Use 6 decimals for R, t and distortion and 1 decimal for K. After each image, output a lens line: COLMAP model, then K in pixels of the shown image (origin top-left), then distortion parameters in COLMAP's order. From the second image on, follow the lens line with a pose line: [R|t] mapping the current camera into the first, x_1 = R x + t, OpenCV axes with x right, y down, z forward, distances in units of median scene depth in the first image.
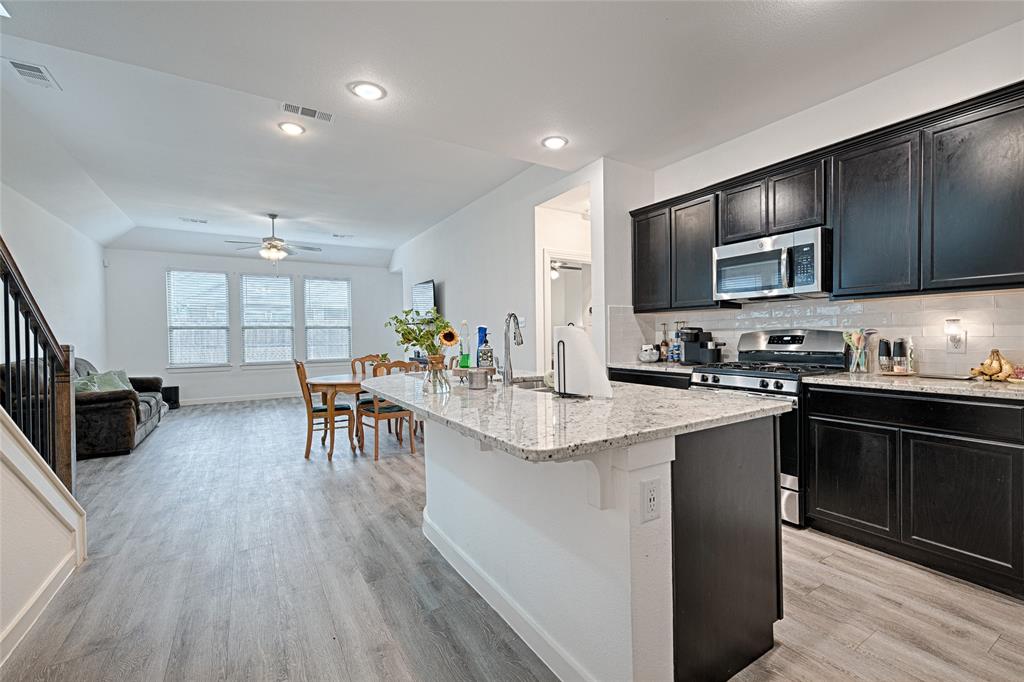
lens RADIAL K [[438.2, 0, 538.2], [0, 438.2, 339.3], [0, 0, 1]] dist [0.001421, 0.000026]
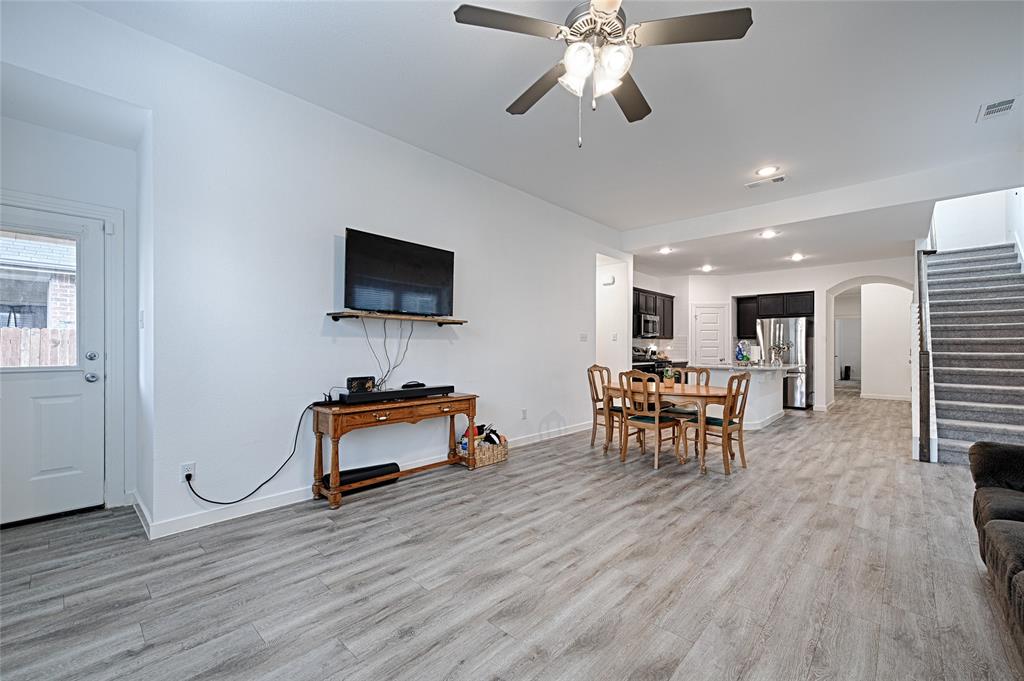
lens RADIAL K [[418.8, 0, 516.6], [0, 418.8, 348.1], [0, 0, 1]] dist [0.002893, 0.000043]
pose [[-0.233645, 0.012878, 0.972237, -1.663253], [0.009897, 0.999892, -0.010866, 0.003263], [-0.972272, 0.007083, -0.233747, 2.146394]]
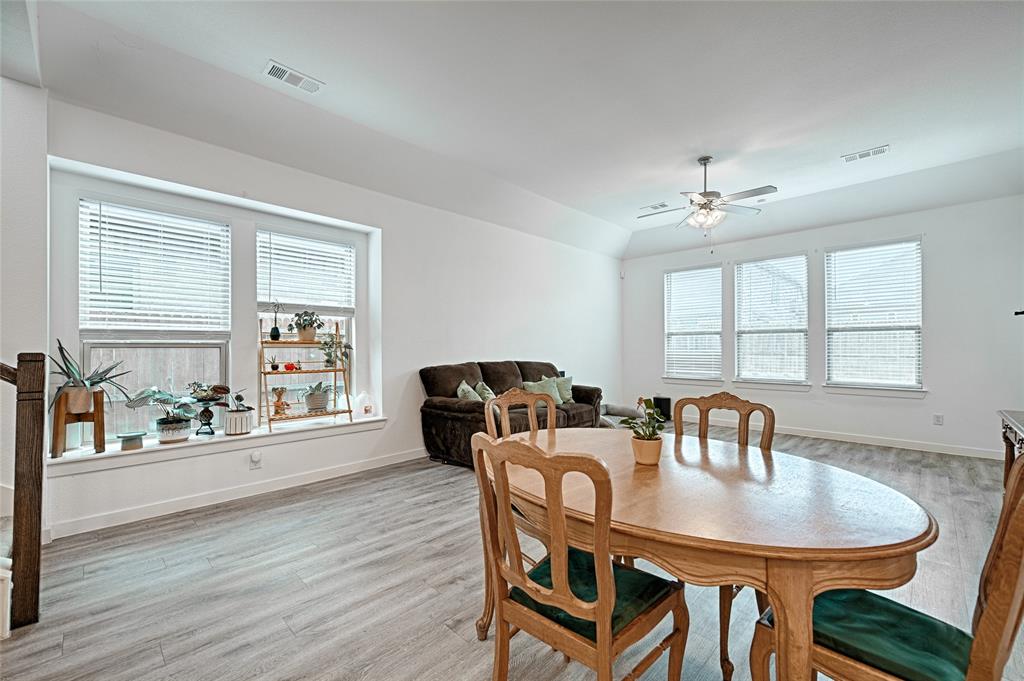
lens RADIAL K [[415.5, 0, 517.8], [0, 415.5, 342.6], [0, 0, 1]] dist [0.001849, -0.000008]
pose [[0.210246, -0.001439, -0.977648, -0.105280], [-0.012713, 0.999910, -0.004205, -0.000848], [0.977566, 0.013313, 0.210208, 1.145179]]
